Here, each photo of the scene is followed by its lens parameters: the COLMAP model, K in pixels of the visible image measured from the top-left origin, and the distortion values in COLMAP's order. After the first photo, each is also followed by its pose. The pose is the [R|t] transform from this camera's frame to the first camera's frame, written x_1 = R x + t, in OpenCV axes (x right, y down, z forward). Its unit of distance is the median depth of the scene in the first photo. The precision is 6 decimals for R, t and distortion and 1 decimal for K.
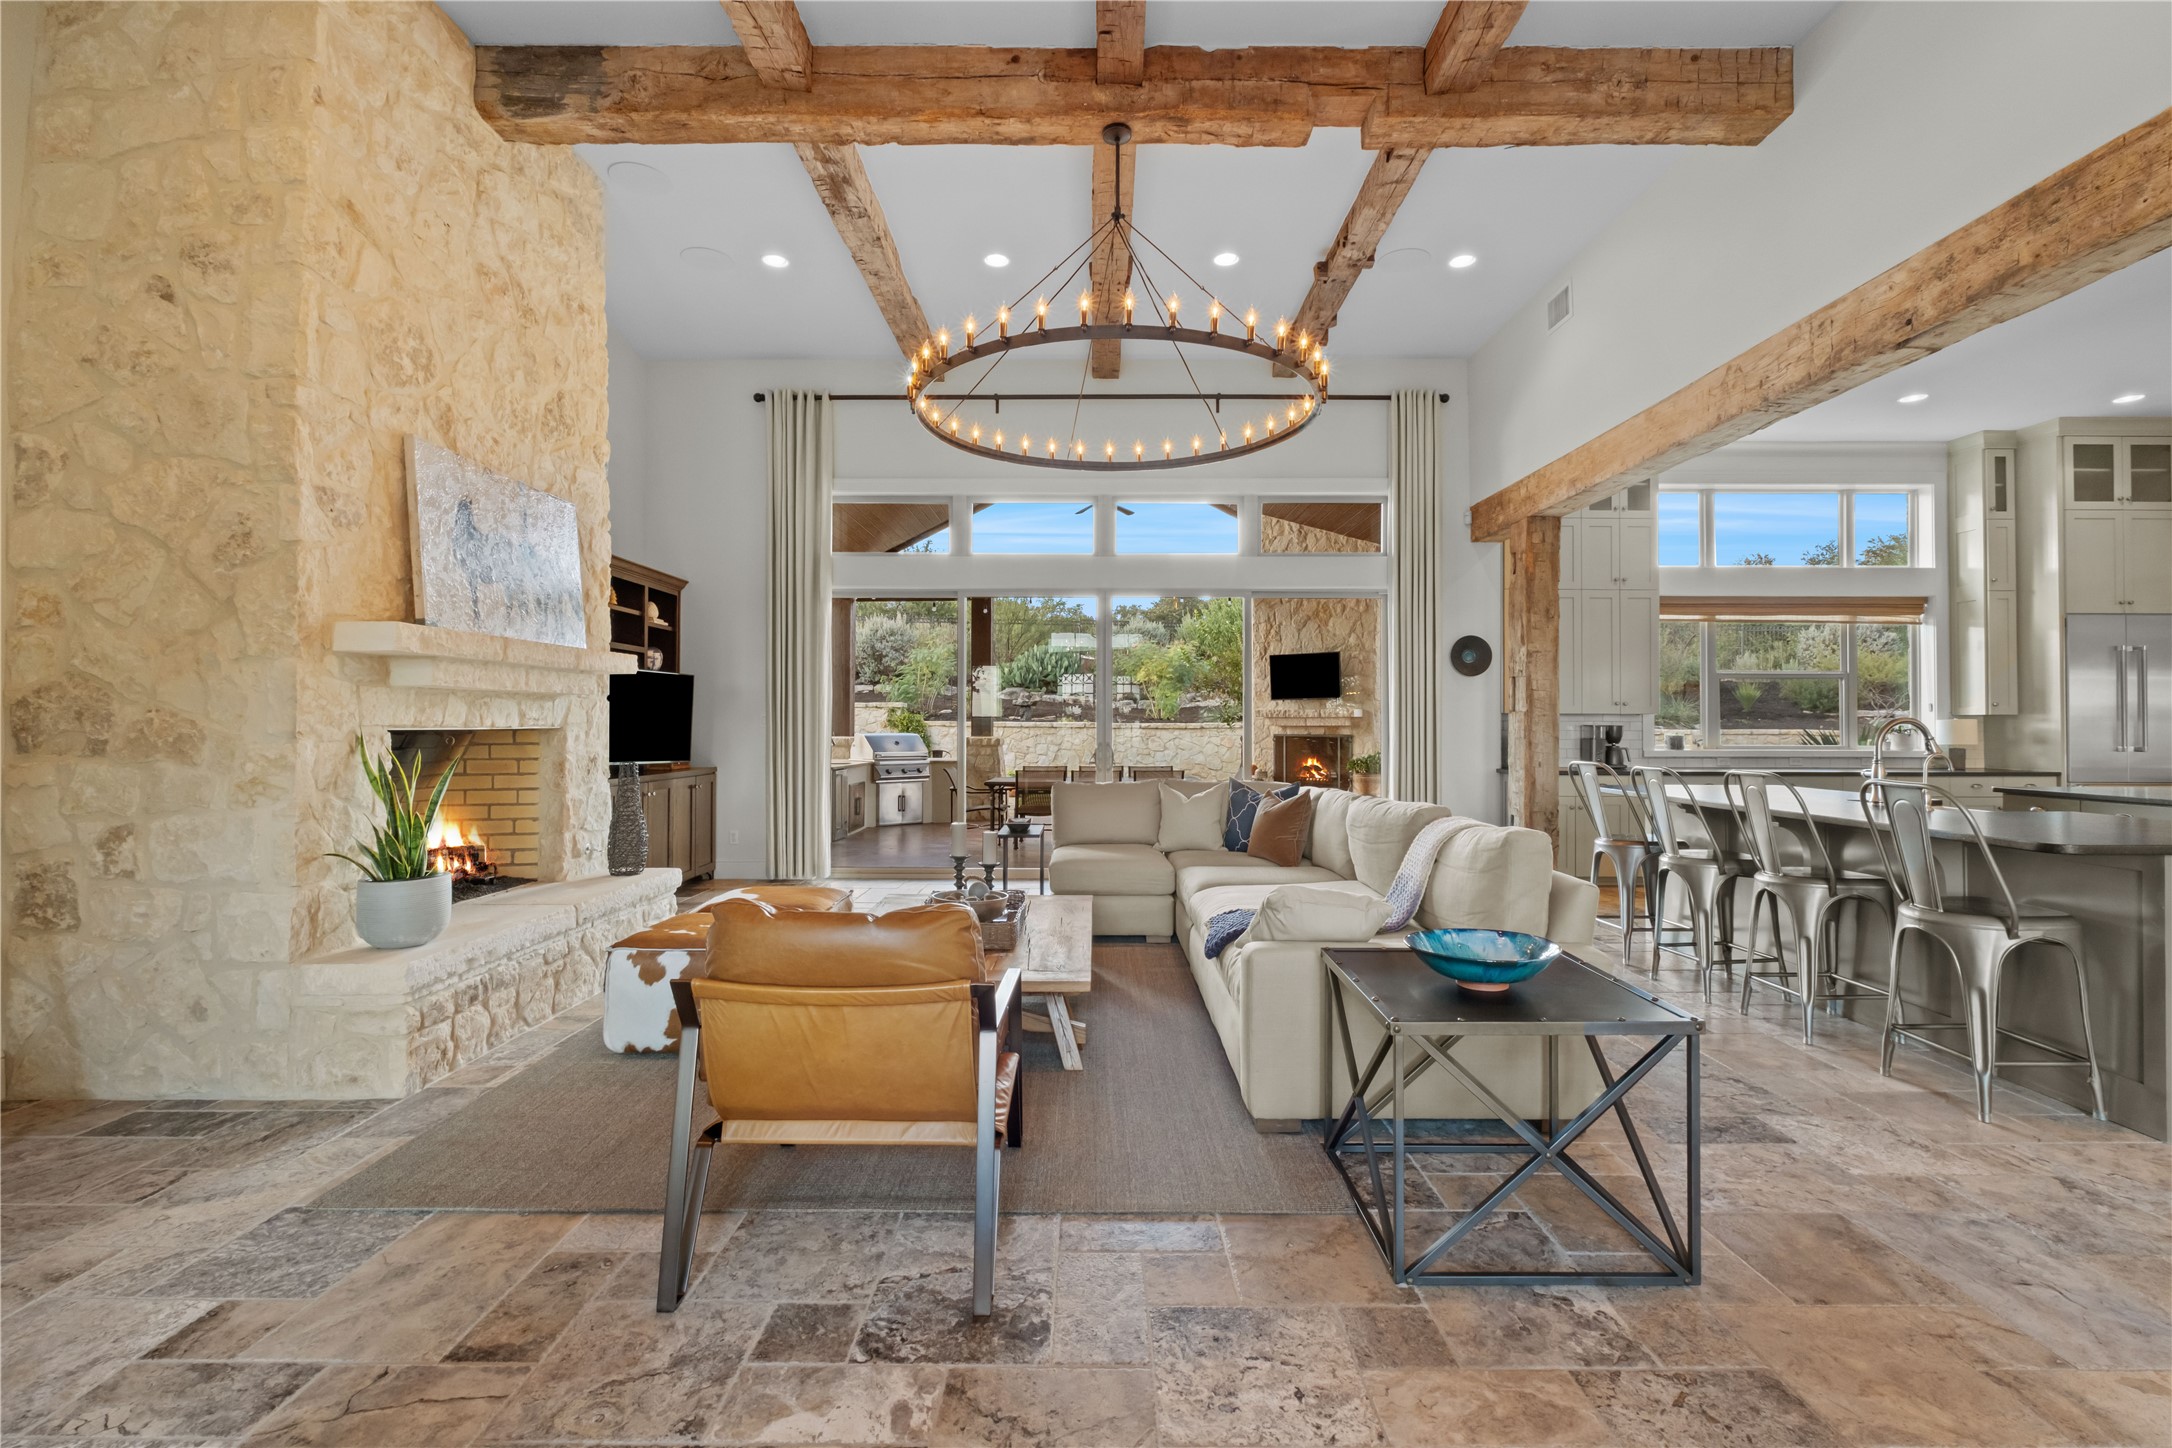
lens RADIAL K [[966.9, 0, 1089.9], [0, 966.9, 709.4], [0, 0, 1]] dist [-0.001463, 0.000434]
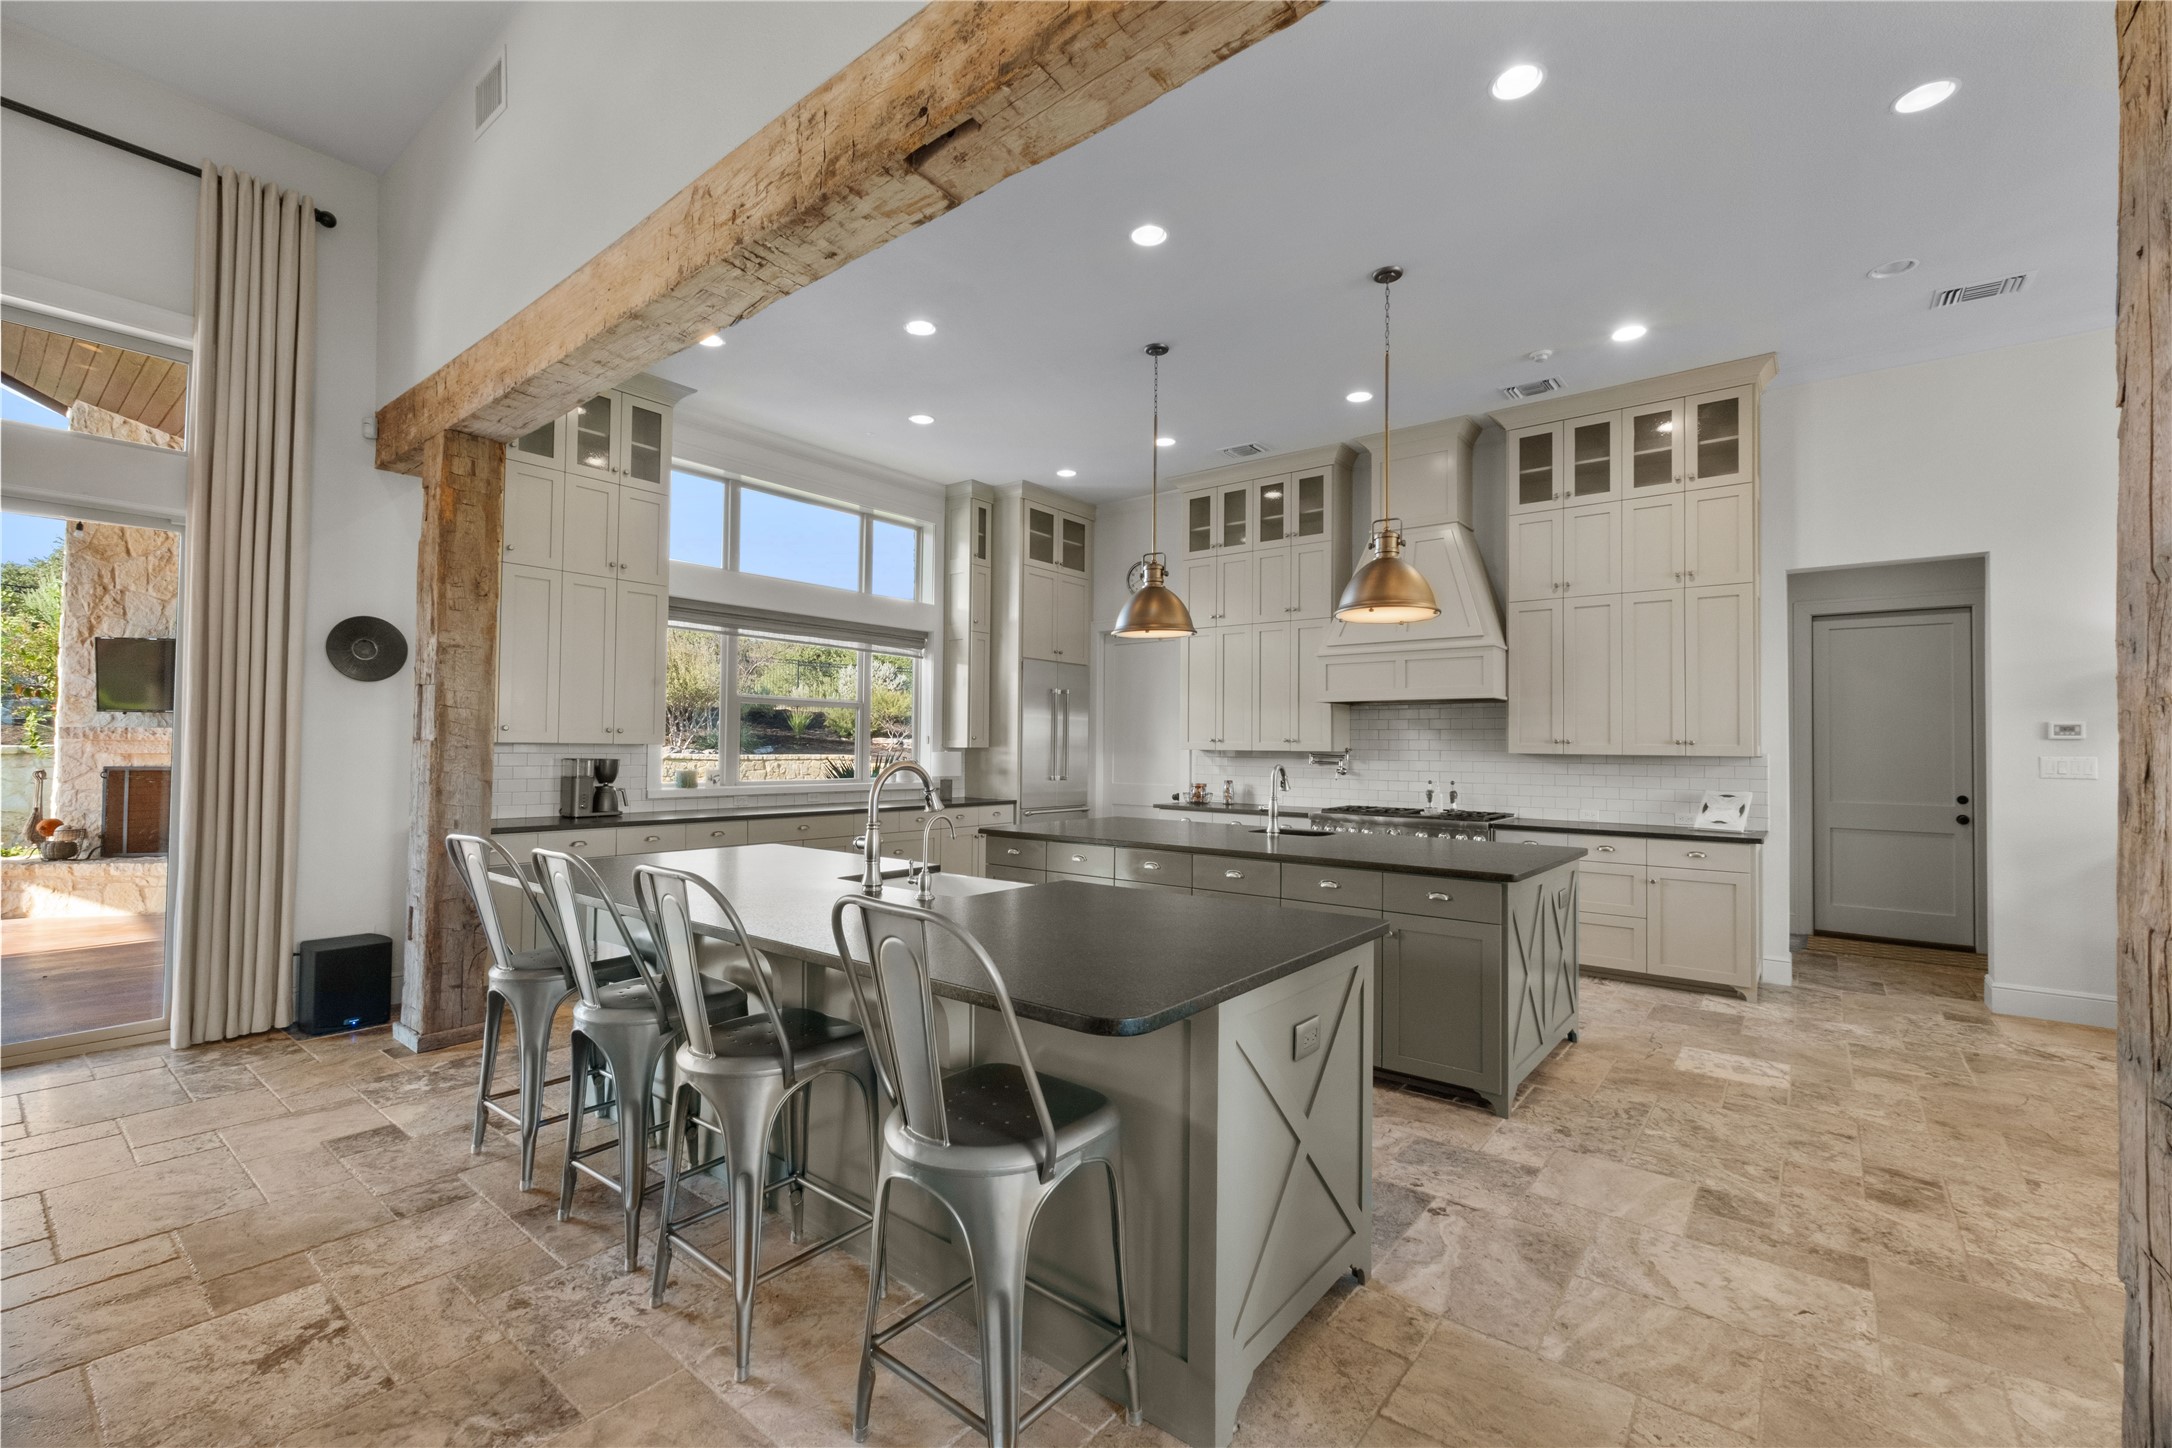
lens RADIAL K [[919.4, 0, 1088.7], [0, 919.4, 725.0], [0, 0, 1]] dist [-0.010133, 0.002981]
pose [[0.627145, 0.024794, 0.778508, 0.250359], [-0.018868, 0.999684, -0.016638, -0.005705], [-0.778674, -0.004255, 0.627414, 0.293625]]
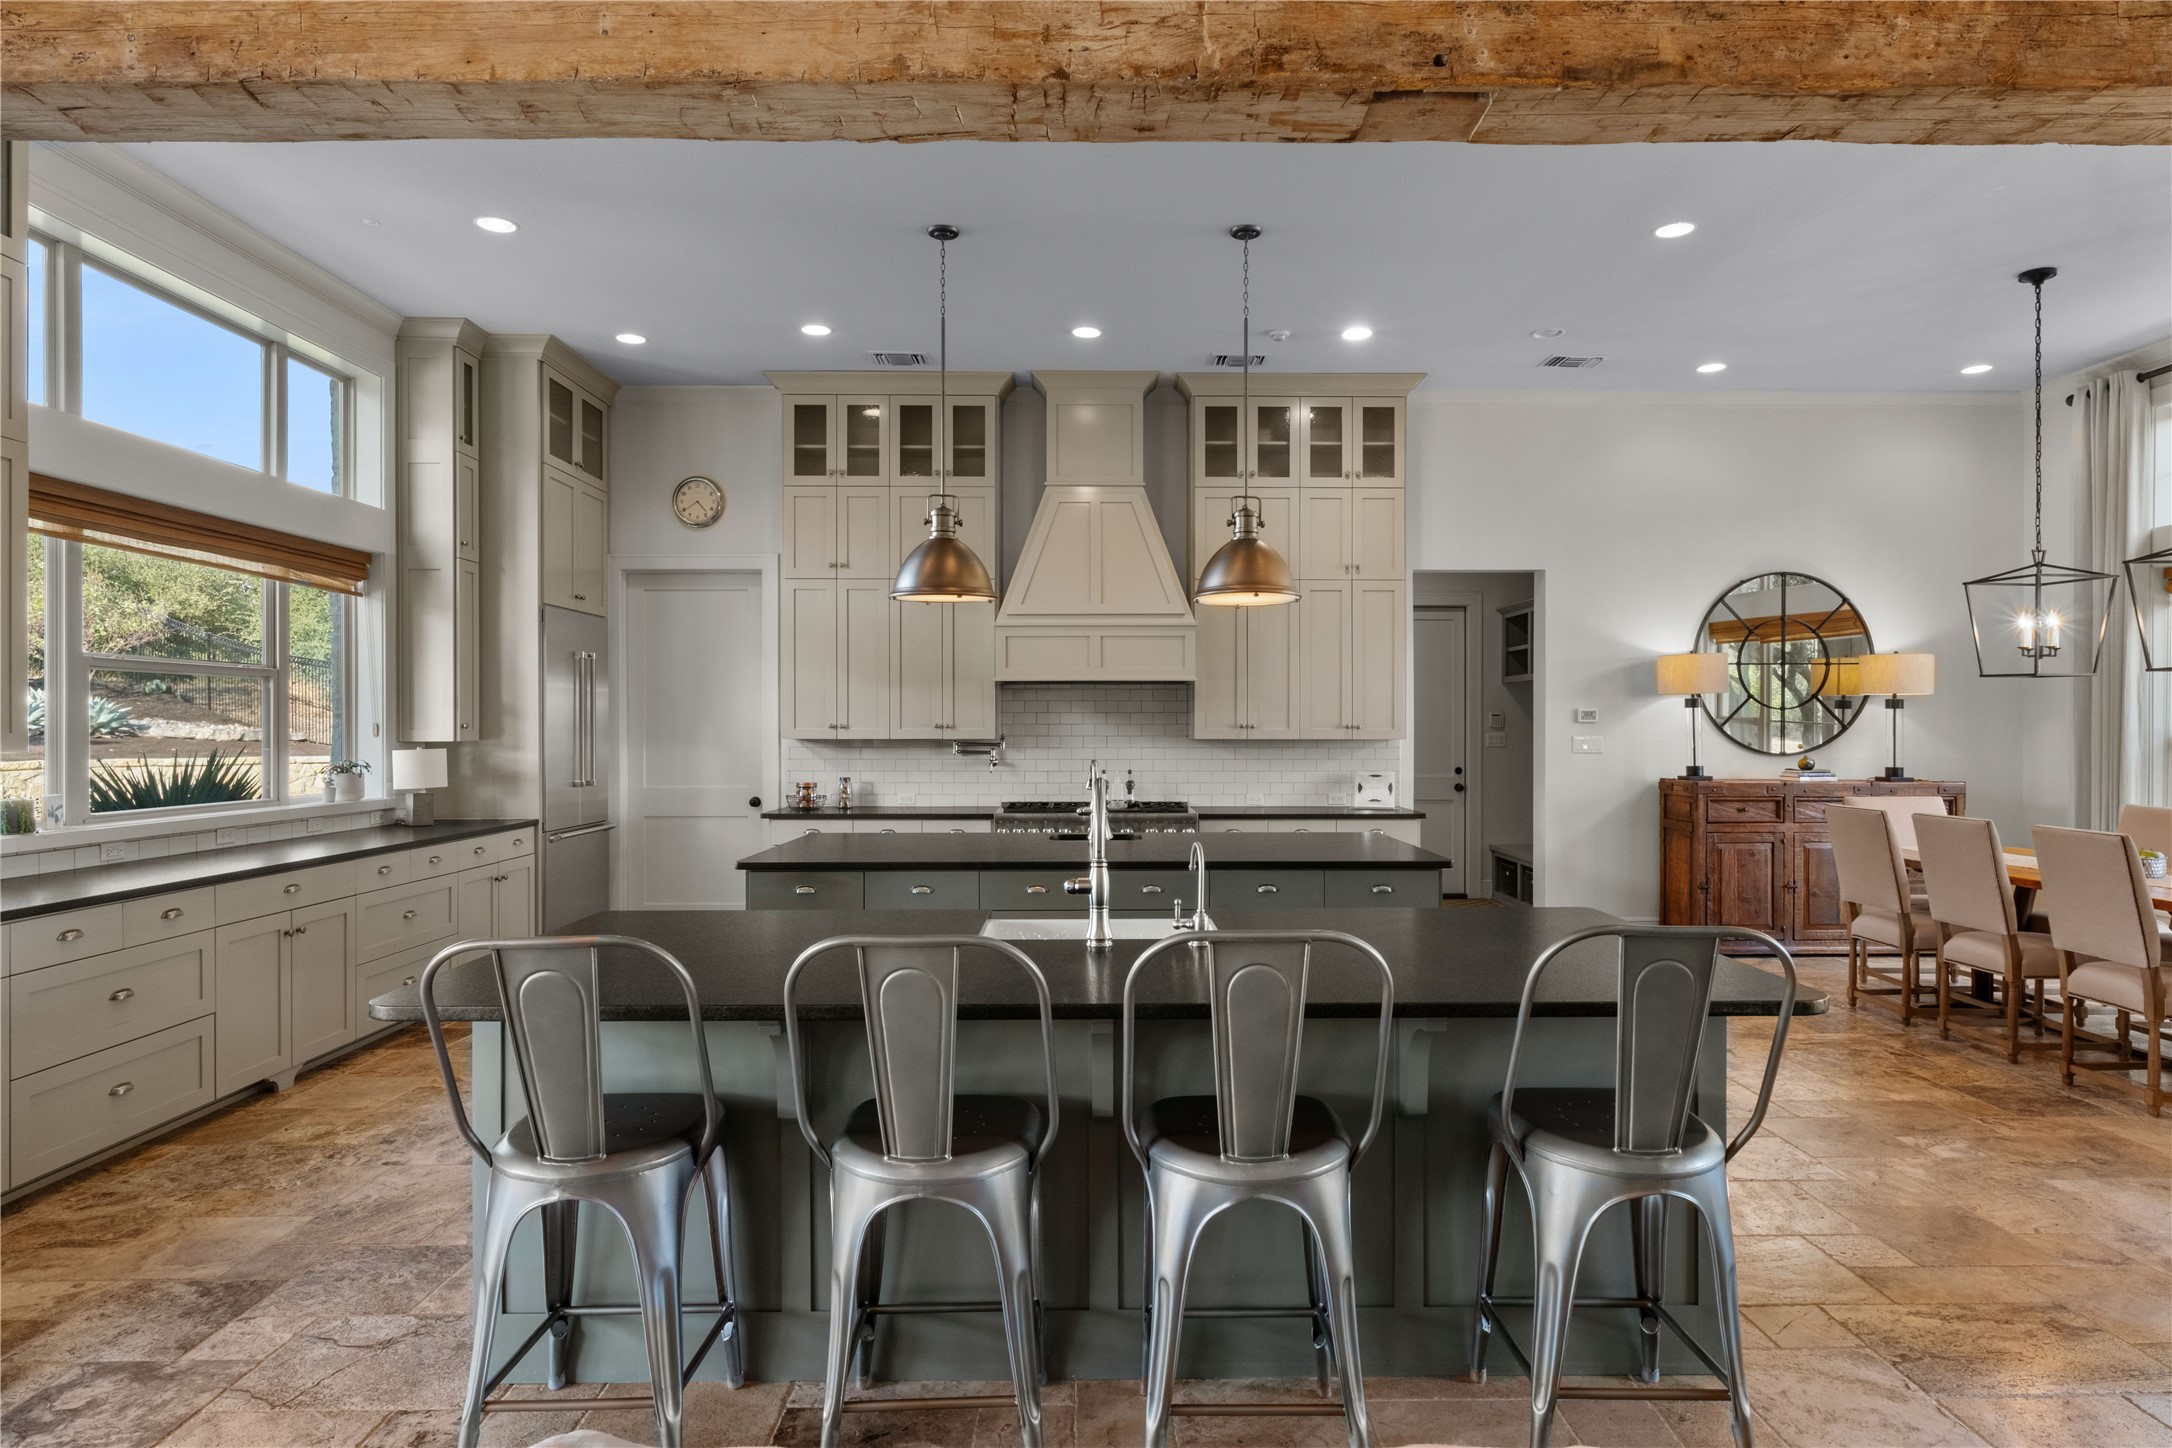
lens RADIAL K [[1208.3, 0, 1095.3], [0, 1208.3, 732.5], [0, 0, 1]] dist [-0.020118, -0.000152]
pose [[-0.011011, -0.009924, 0.999890, 0.093455], [-0.012043, 0.999880, 0.009791, -0.016080], [-0.999867, -0.011933, -0.011130, 0.626311]]
